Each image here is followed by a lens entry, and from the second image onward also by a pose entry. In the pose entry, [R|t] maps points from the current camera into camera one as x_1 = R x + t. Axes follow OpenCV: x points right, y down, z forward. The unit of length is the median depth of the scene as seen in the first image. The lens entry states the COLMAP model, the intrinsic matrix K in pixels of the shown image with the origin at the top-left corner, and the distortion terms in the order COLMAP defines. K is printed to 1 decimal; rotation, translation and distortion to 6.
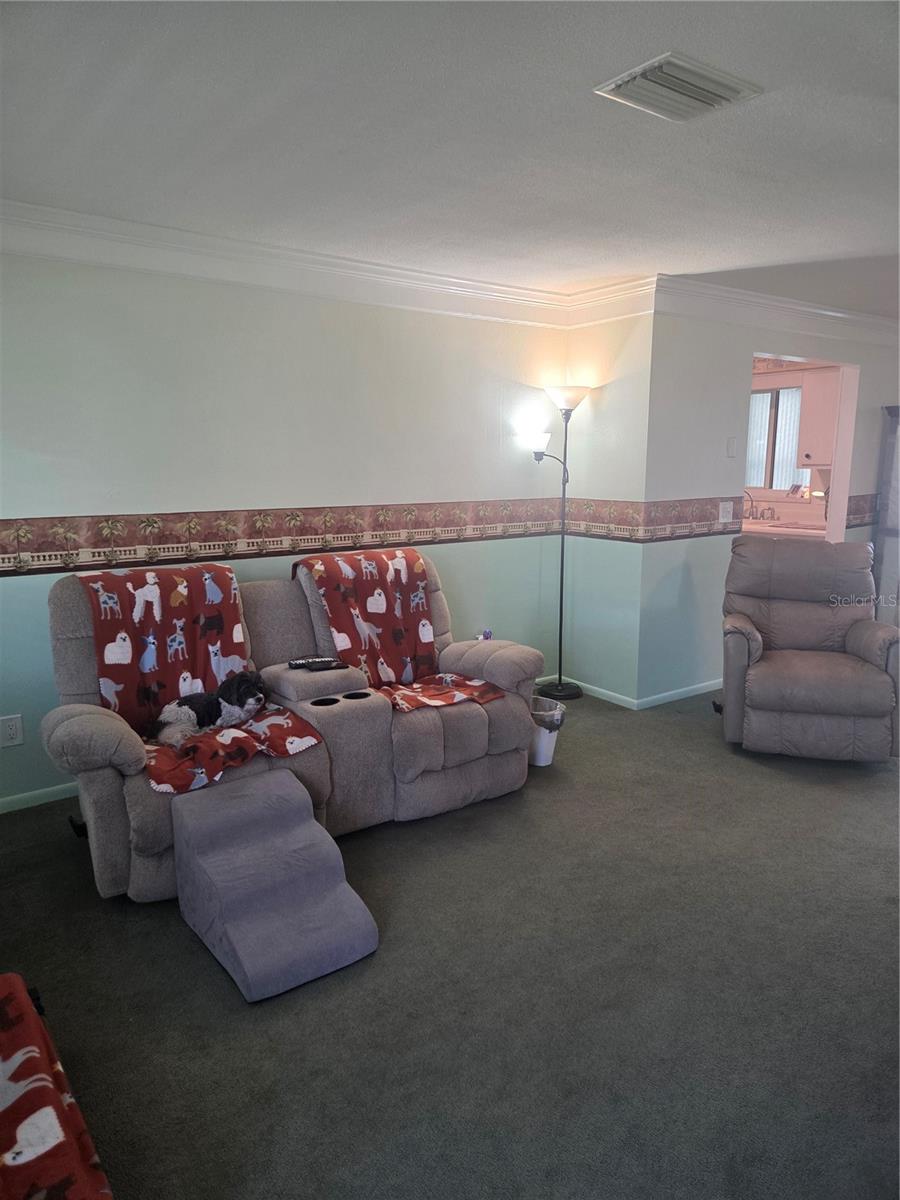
lens RADIAL K [[812.4, 0, 446.8], [0, 812.4, 589.2], [0, 0, 1]] dist [0.066420, -0.037942]
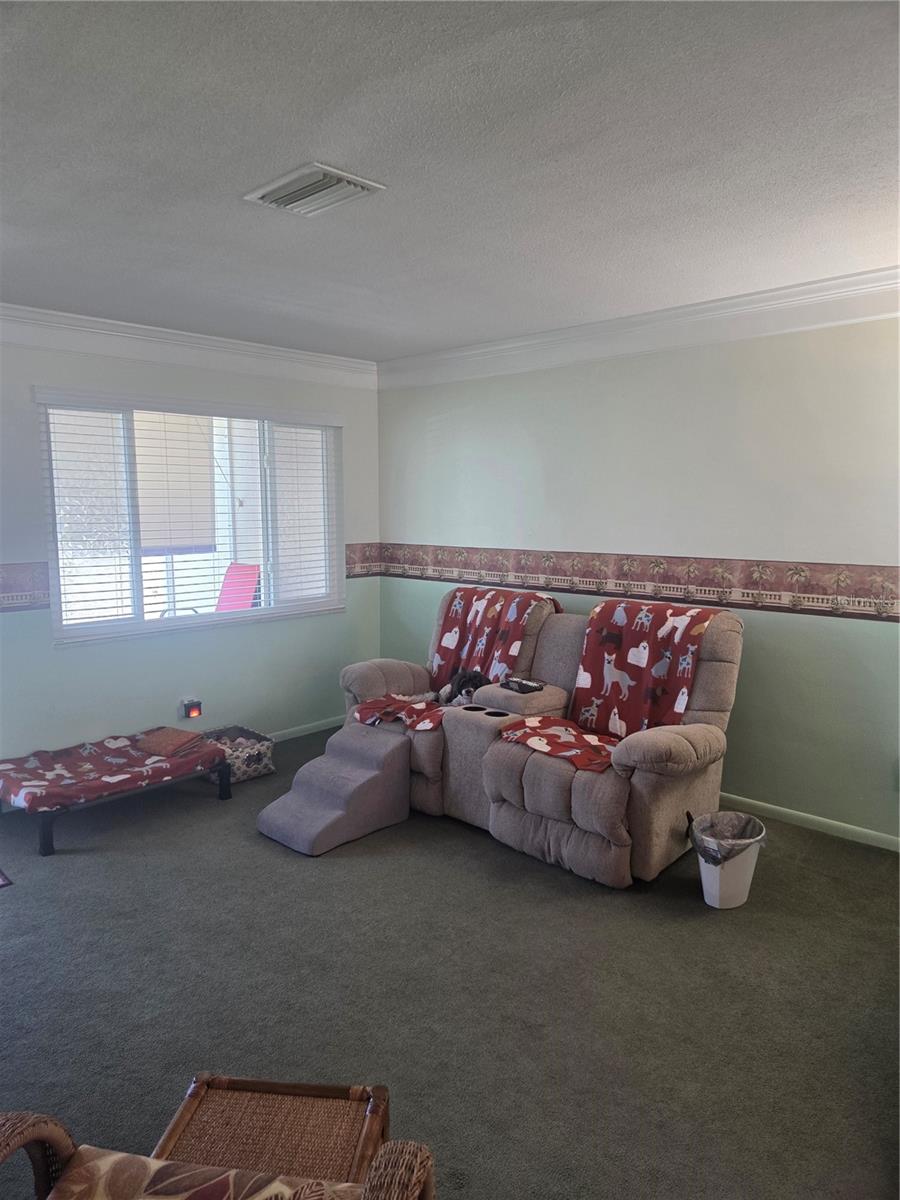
lens RADIAL K [[812.4, 0, 448.5], [0, 812.4, 606.4], [0, 0, 1]] dist [0.066420, -0.037942]
pose [[0.167656, 0.121035, -0.978387, 0.845428], [-0.158174, 0.982880, 0.094486, -0.099370], [0.973074, 0.138915, 0.183930, 0.607566]]
